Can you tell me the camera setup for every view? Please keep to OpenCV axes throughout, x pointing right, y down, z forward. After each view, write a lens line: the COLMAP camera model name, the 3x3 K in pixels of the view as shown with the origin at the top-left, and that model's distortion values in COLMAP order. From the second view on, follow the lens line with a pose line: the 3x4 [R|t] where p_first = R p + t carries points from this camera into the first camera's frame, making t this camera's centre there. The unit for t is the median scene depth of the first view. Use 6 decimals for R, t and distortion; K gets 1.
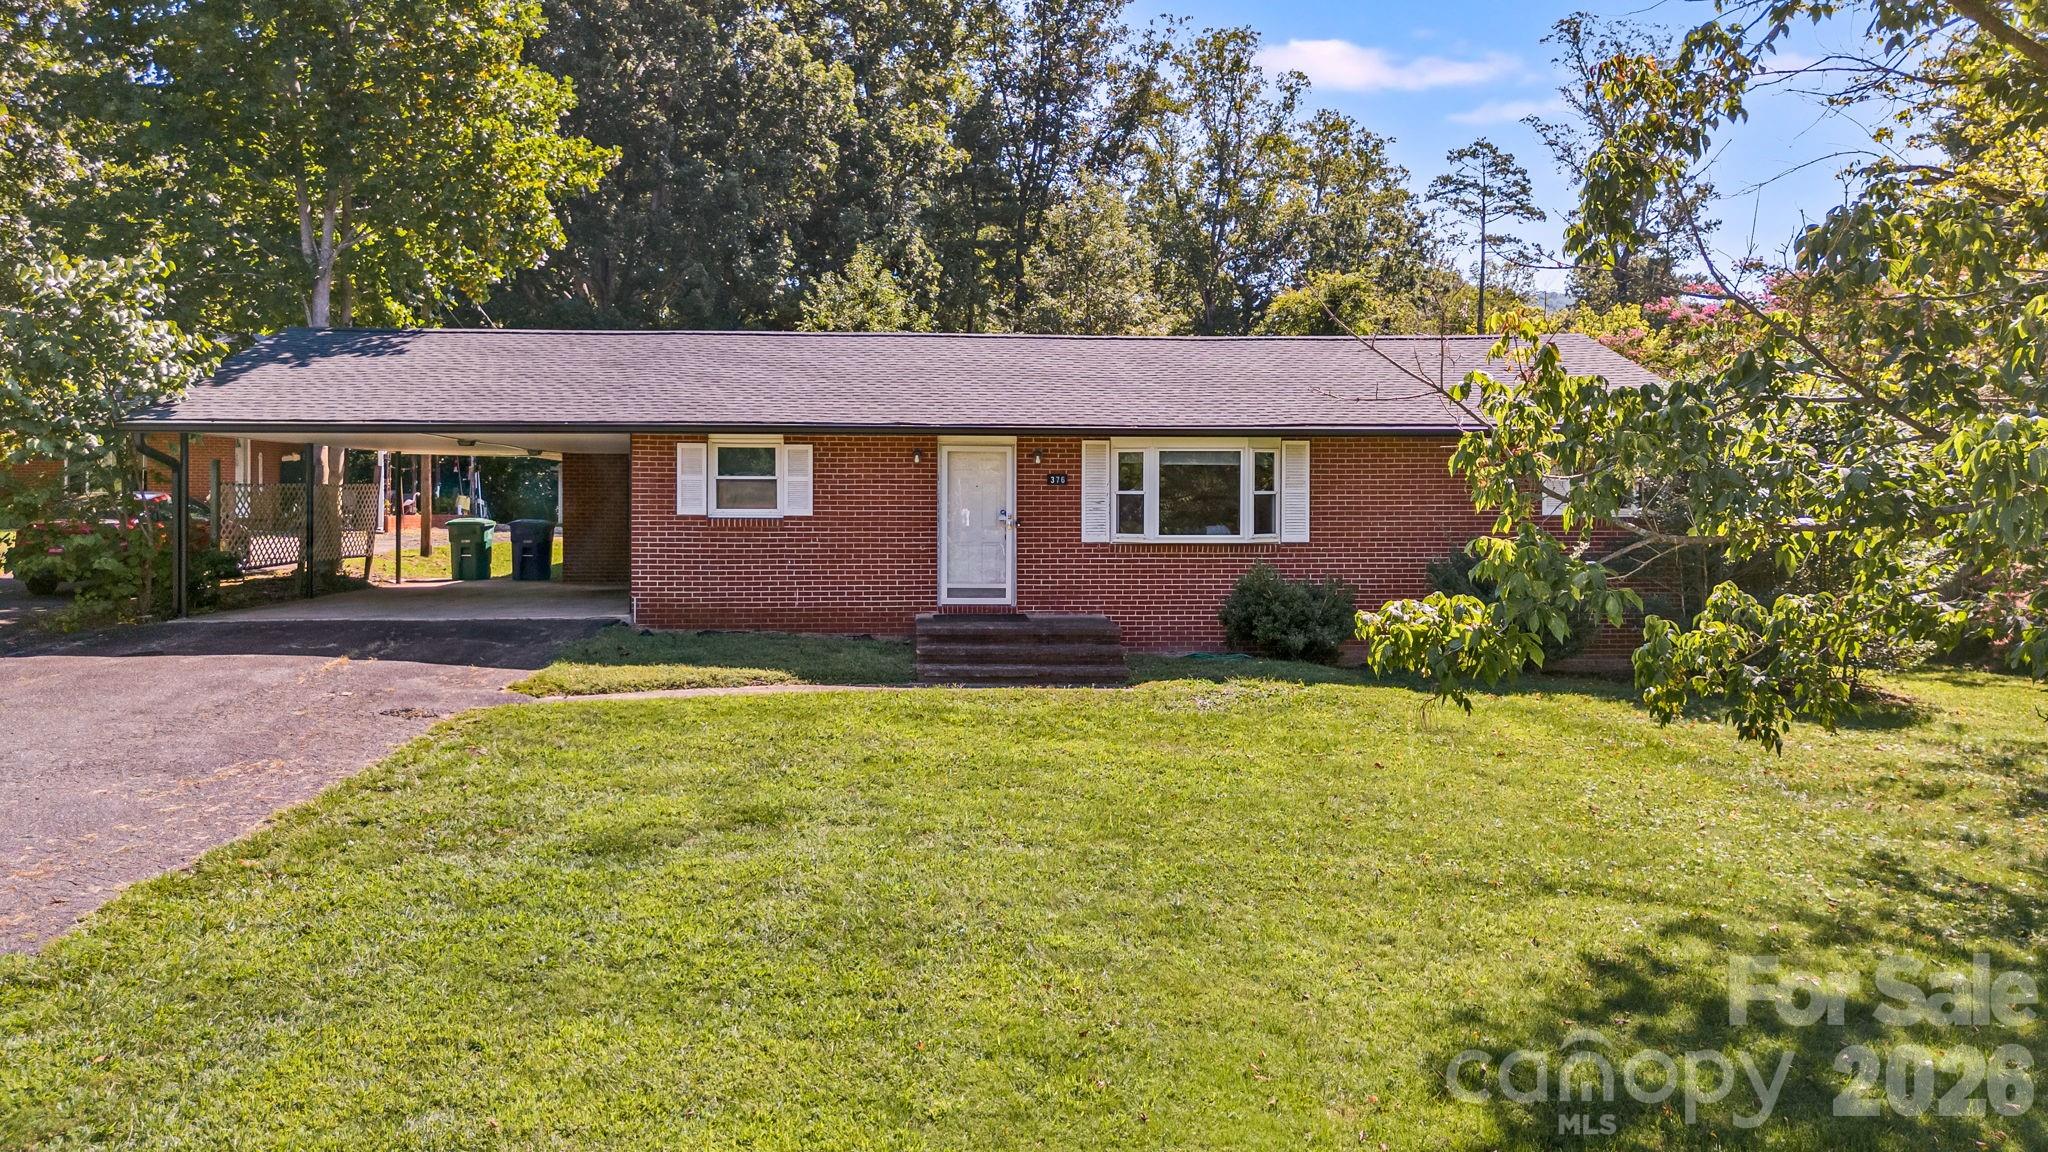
lens RADIAL K [[1428.5, 0, 1024.0], [0, 1428.5, 576.0], [0, 0, 1]] dist [0.101664, -0.201182]
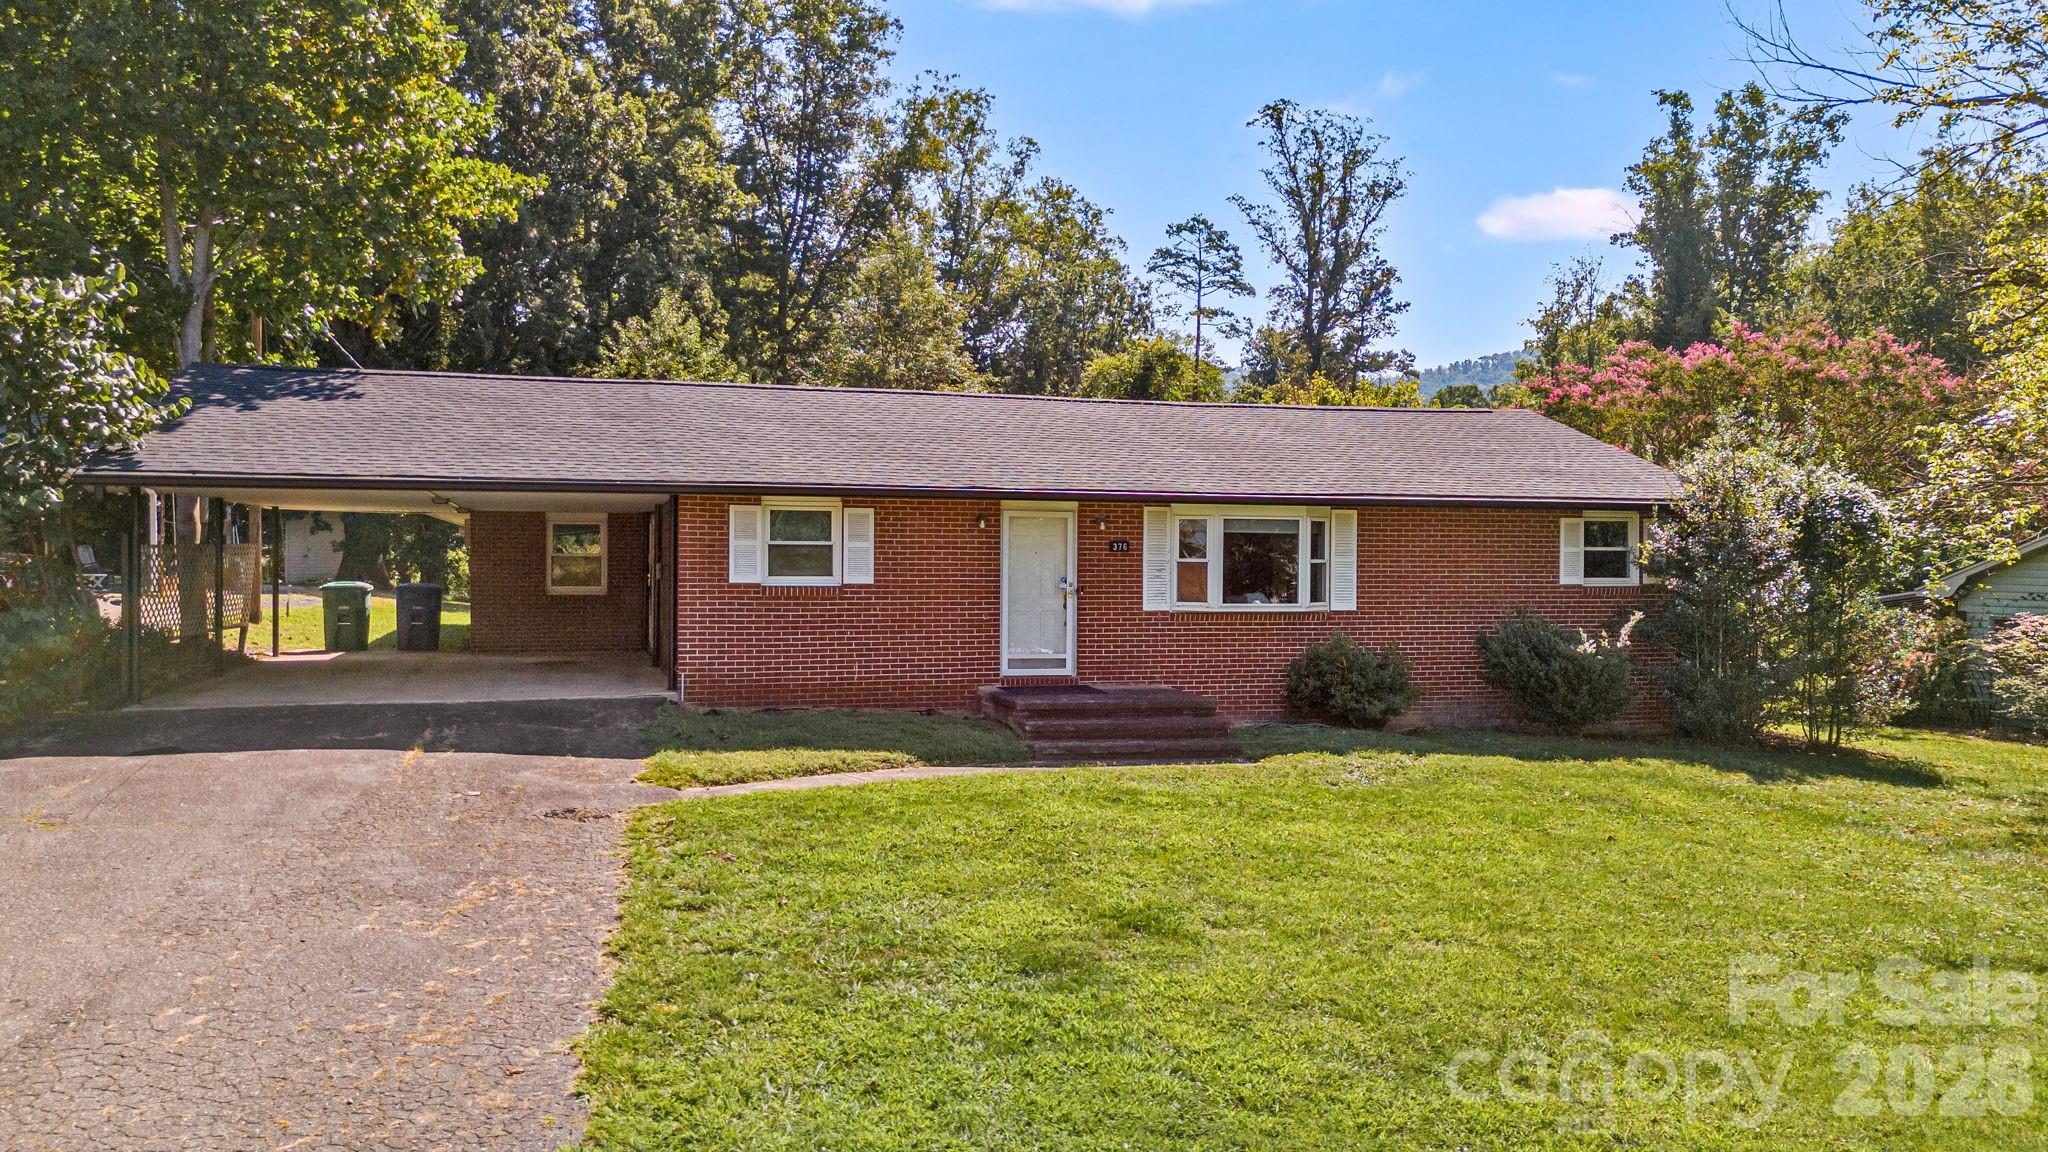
lens RADIAL K [[1424.9, 0, 1017.9], [0, 1424.9, 633.5], [0, 0, 1]] dist [0.111064, -0.199654]
pose [[0.975861, -0.007048, 0.218277, -0.114310], [0.006786, 0.999975, 0.001951, -0.004779], [-0.218285, -0.000423, 0.975885, 0.028578]]
